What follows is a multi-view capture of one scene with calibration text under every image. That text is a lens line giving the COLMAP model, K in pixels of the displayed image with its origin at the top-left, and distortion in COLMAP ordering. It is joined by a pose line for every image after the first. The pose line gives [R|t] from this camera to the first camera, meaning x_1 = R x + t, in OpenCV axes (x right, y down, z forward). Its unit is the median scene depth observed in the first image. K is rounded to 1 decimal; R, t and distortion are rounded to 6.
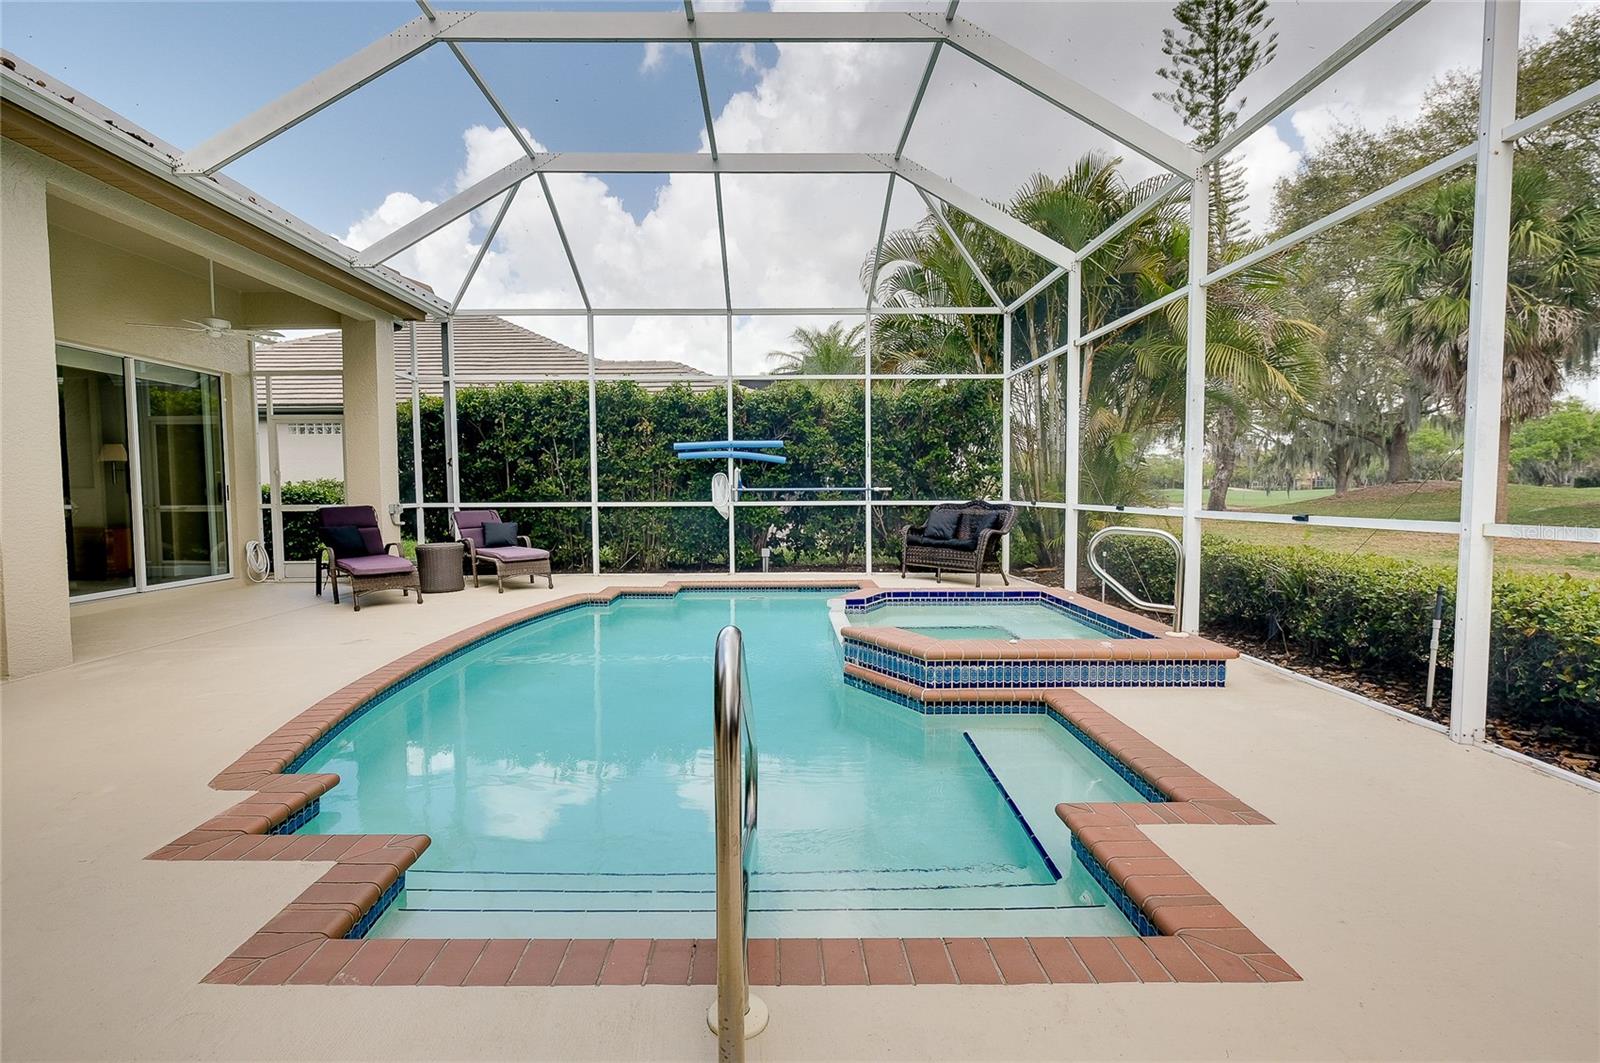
lens RADIAL K [[713.2, 0, 796.4], [0, 713.2, 523.5], [0, 0, 1]] dist [0.001688, 0.000264]
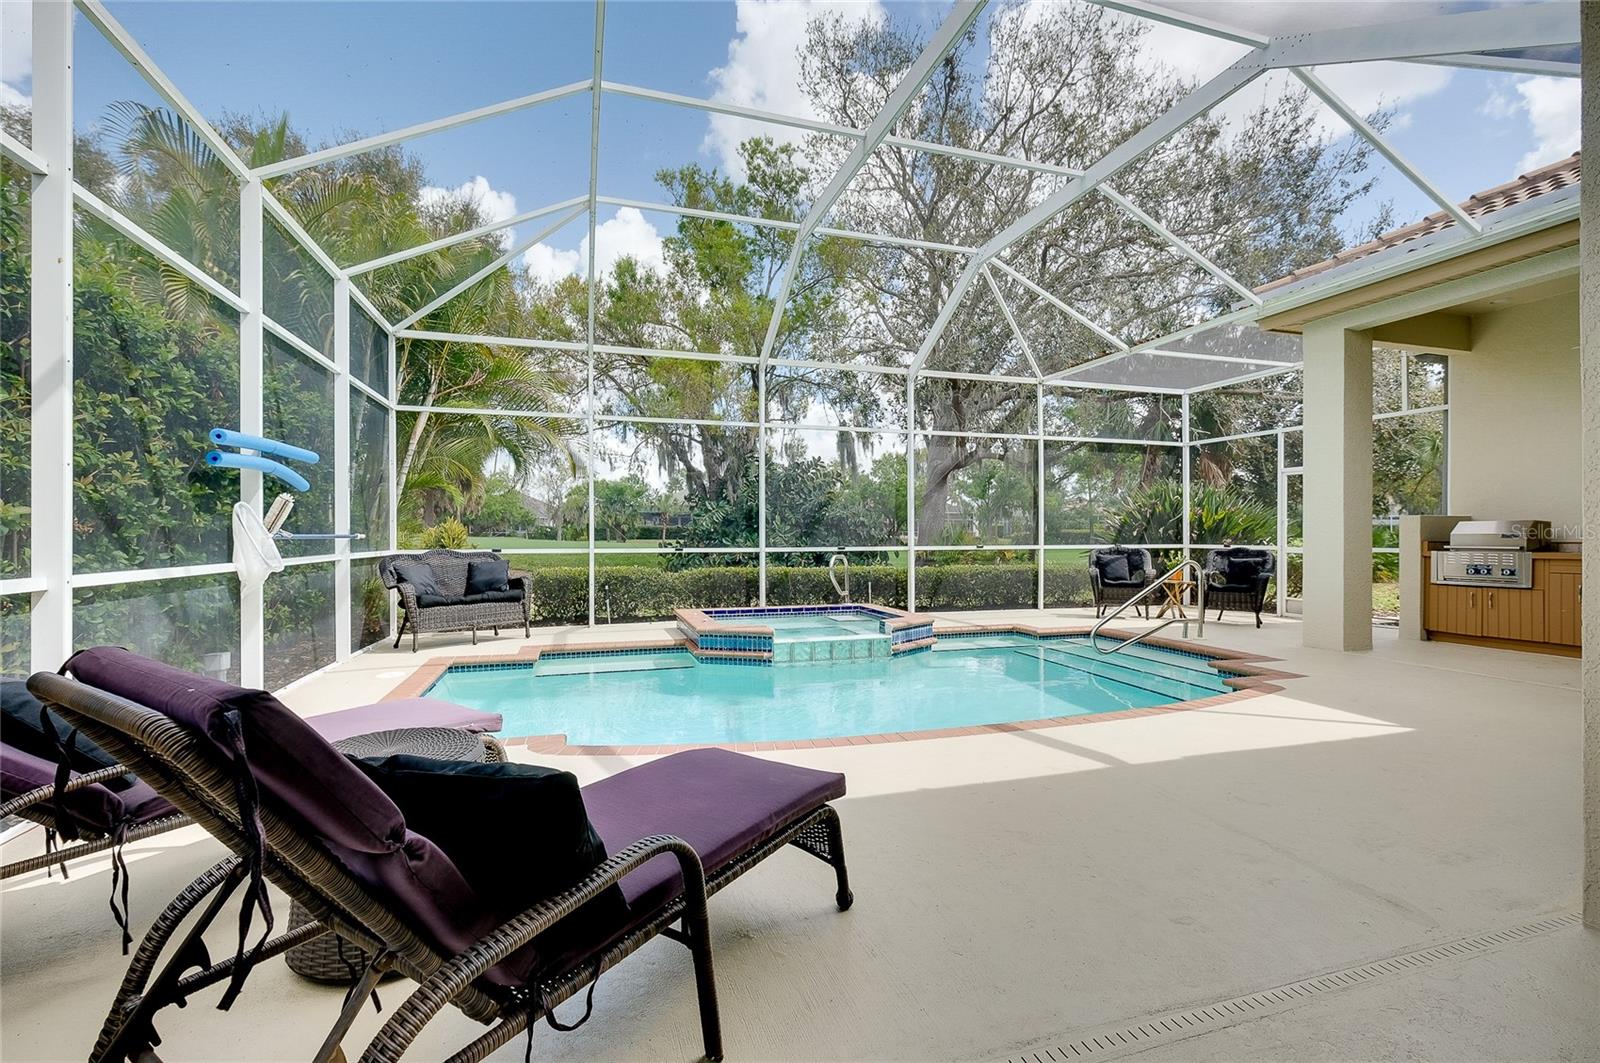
lens RADIAL K [[700.4, 0, 800.0], [0, 700.4, 531.5], [0, 0, 1]] dist [0.000905, 0.000077]
pose [[-0.307150, 0.010961, 0.951598, -0.665655], [0.050324, 0.998722, 0.004739, -0.034092], [-0.950329, 0.049343, -0.307309, 0.793090]]
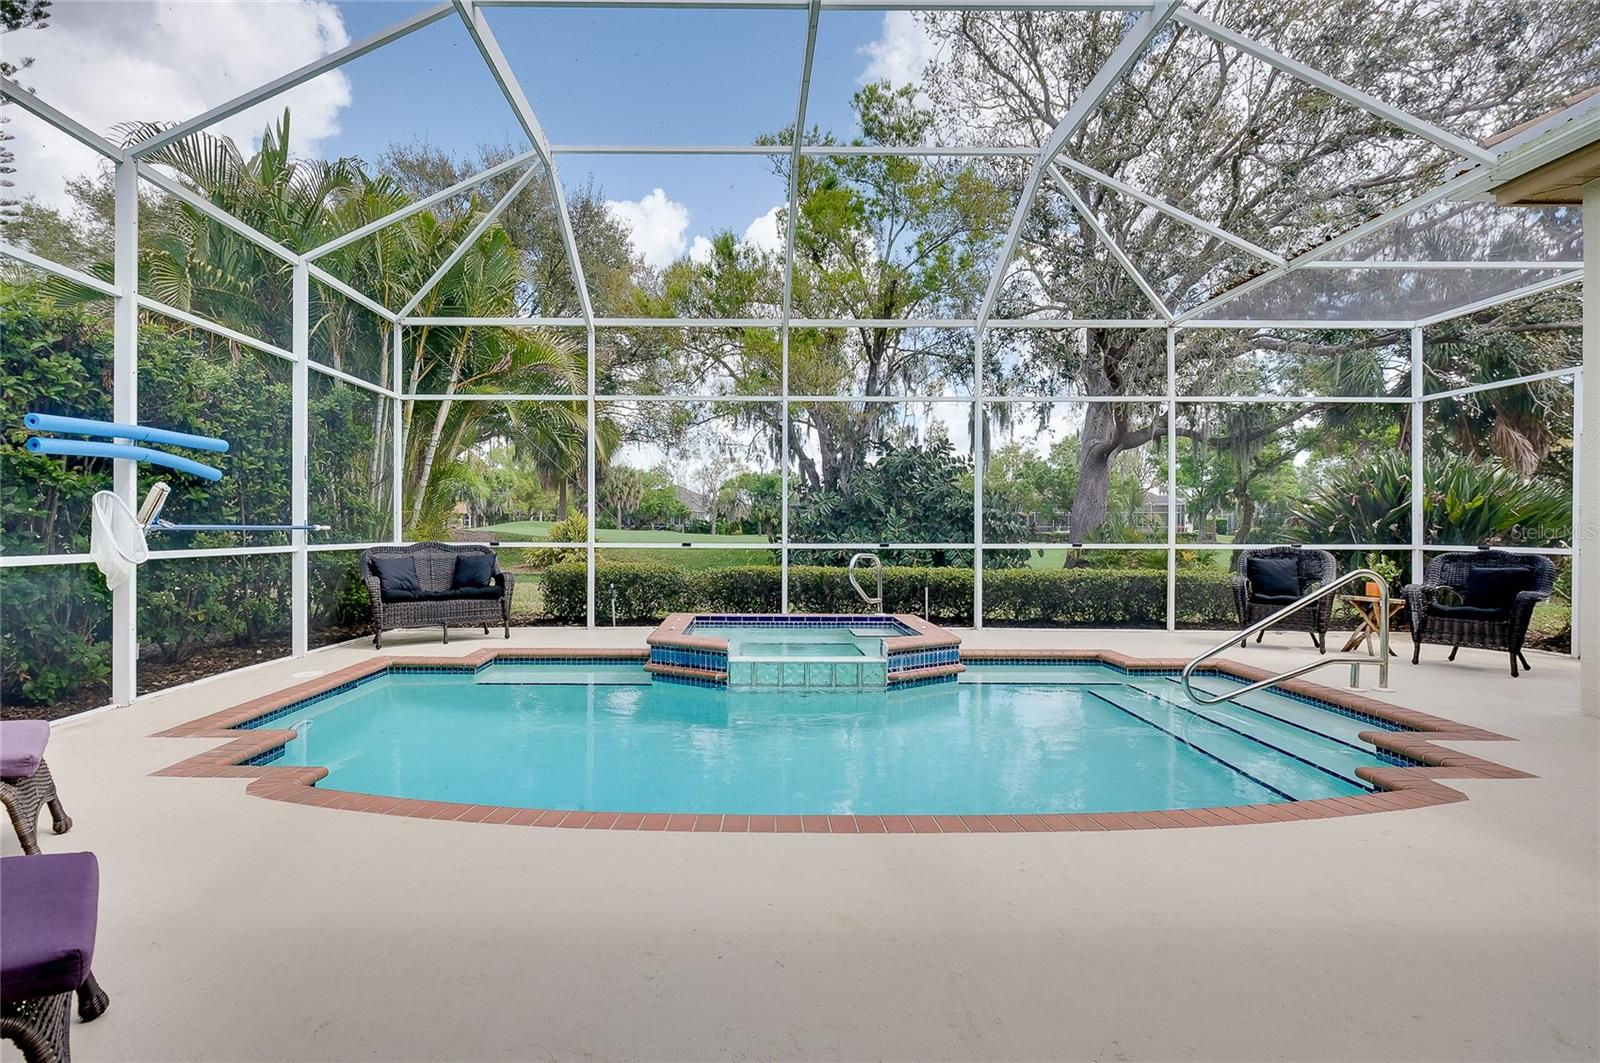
lens RADIAL K [[736.1, 0, 754.7], [0, 736.1, 525.4], [0, 0, 1]] dist [0.000094, 0.000068]
pose [[-0.012072, 0.011193, 0.999864, -0.588014], [0.046791, 0.998848, -0.010617, -0.023254], [-0.998832, 0.046656, -0.012582, 0.588765]]
